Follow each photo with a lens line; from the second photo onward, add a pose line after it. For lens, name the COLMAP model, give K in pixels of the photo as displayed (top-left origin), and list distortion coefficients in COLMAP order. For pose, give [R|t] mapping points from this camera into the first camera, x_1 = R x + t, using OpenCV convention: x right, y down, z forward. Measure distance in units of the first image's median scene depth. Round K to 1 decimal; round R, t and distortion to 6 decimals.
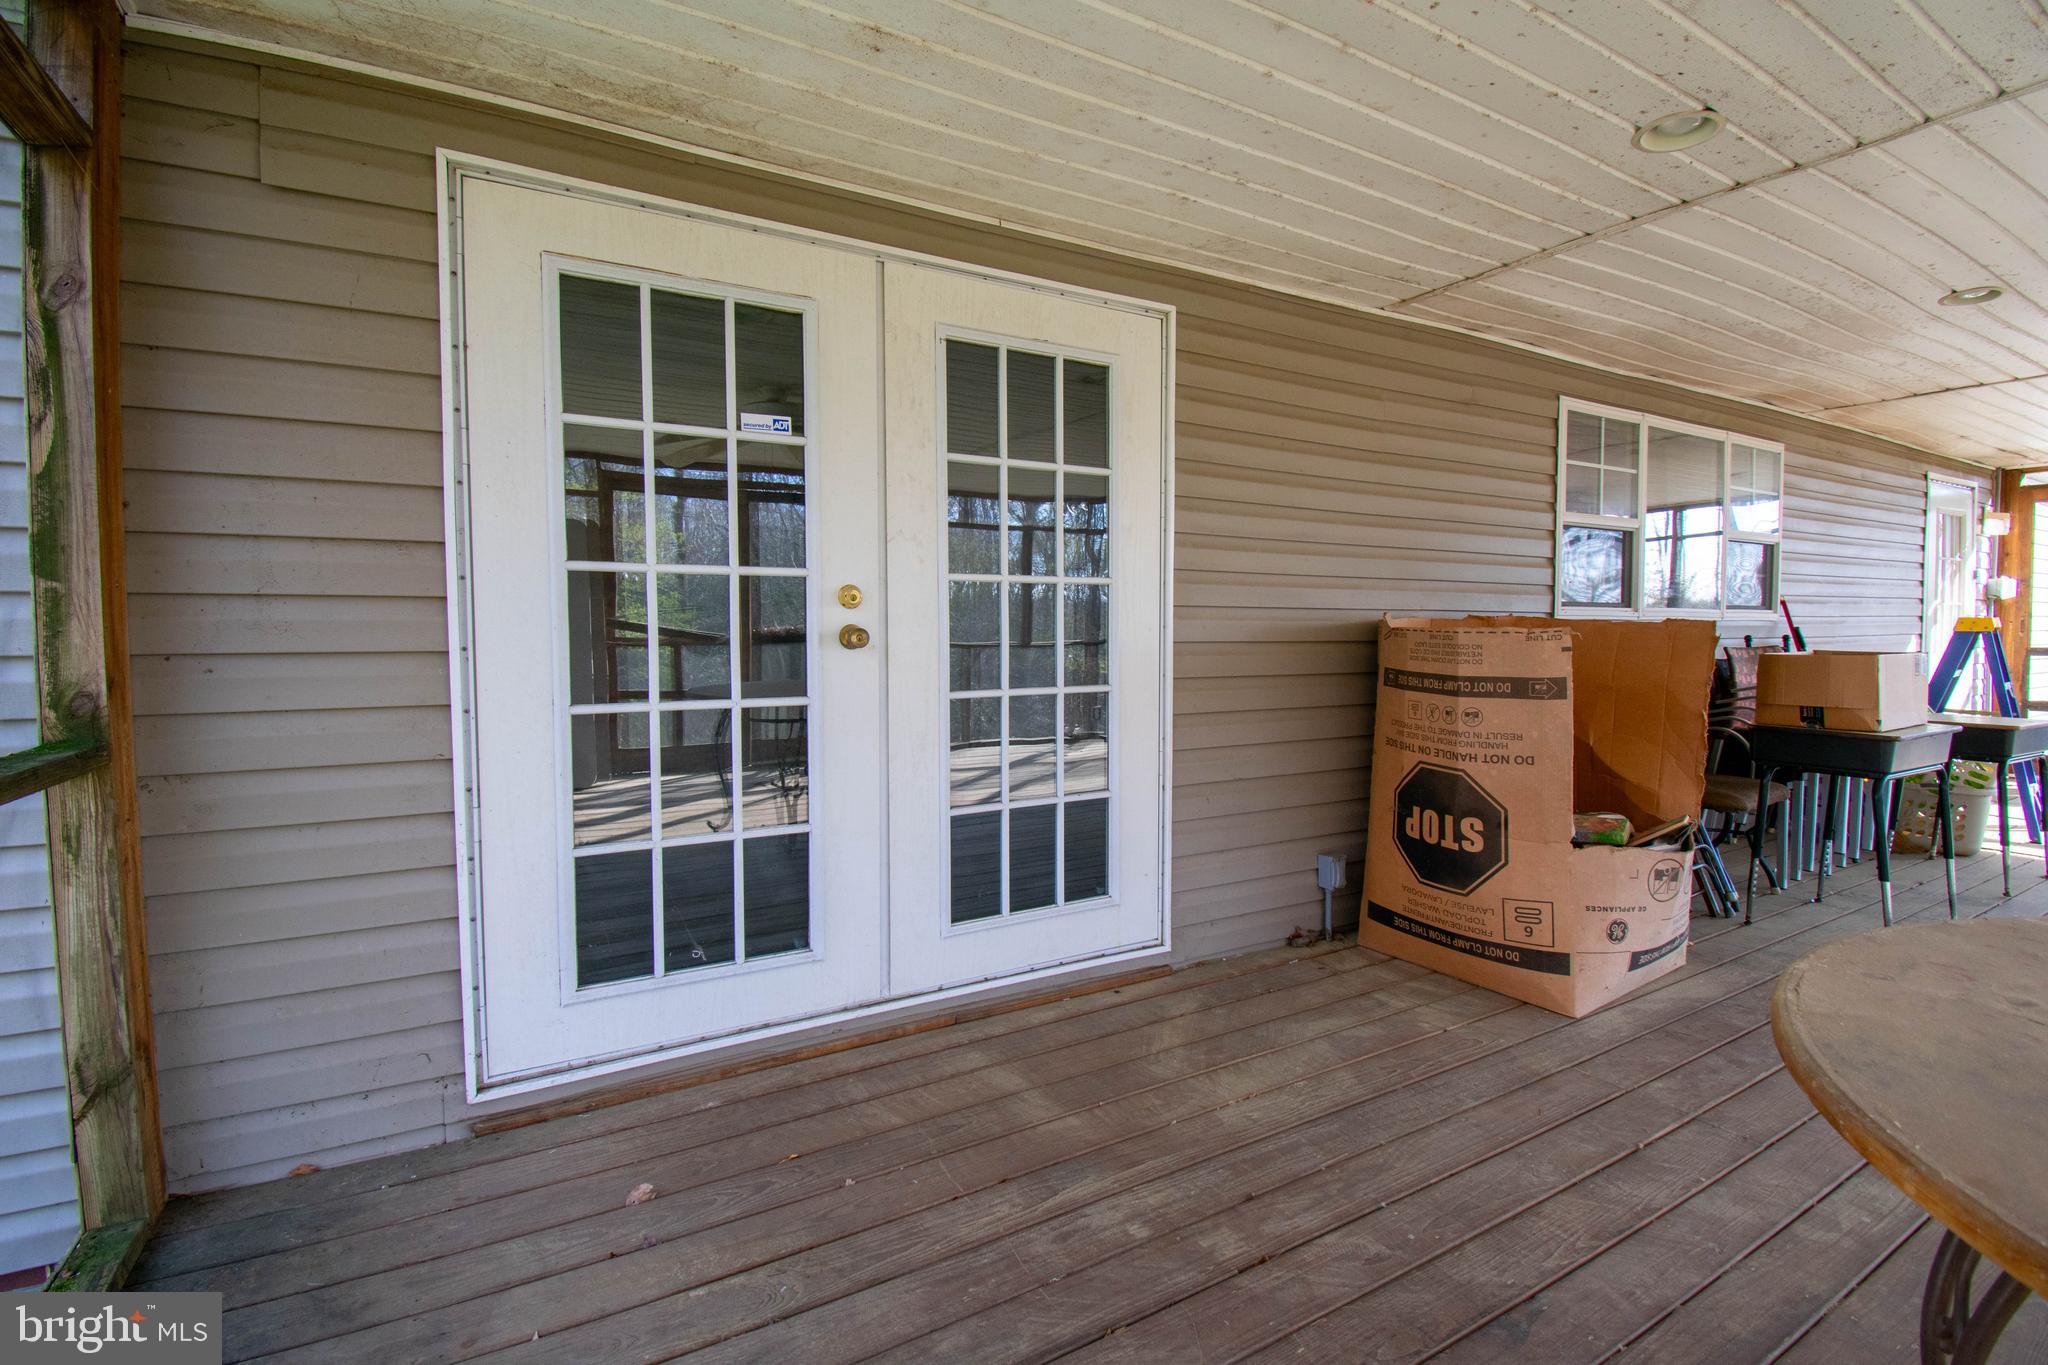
lens RADIAL K [[924.7, 0, 1029.0], [0, 924.7, 673.0], [0, 0, 1]] dist [0.019975, -0.025942]
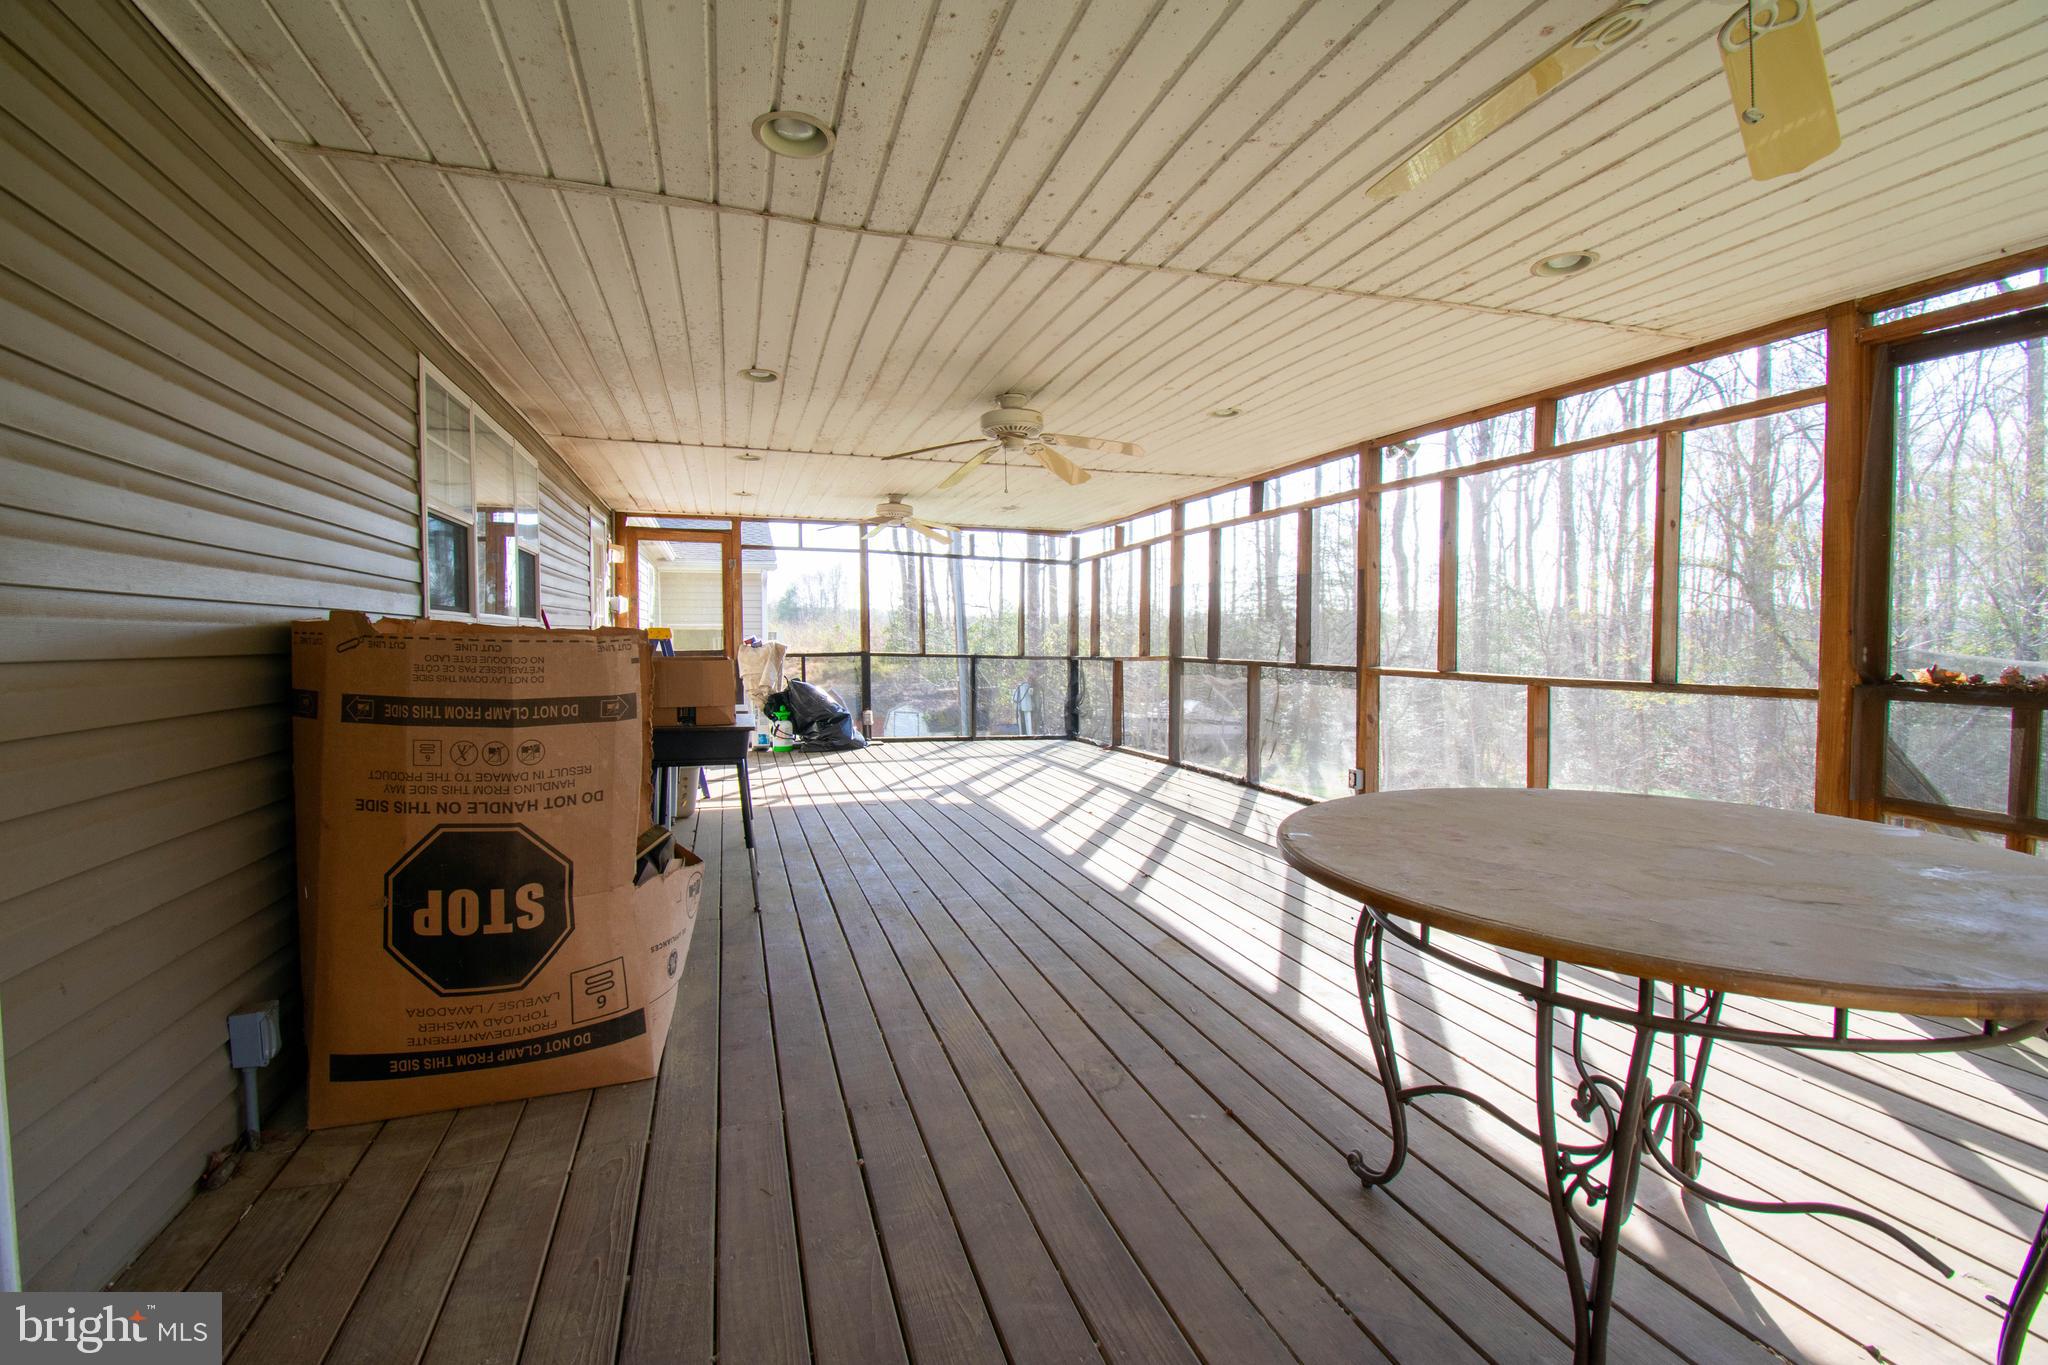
lens RADIAL K [[924.7, 0, 1029.0], [0, 924.7, 673.0], [0, 0, 1]] dist [0.019975, -0.025942]
pose [[0.192729, -0.034981, 0.980628, -0.183904], [0.043389, 0.998691, 0.027098, -0.019903], [-0.980292, 0.037326, 0.193994, 0.436214]]
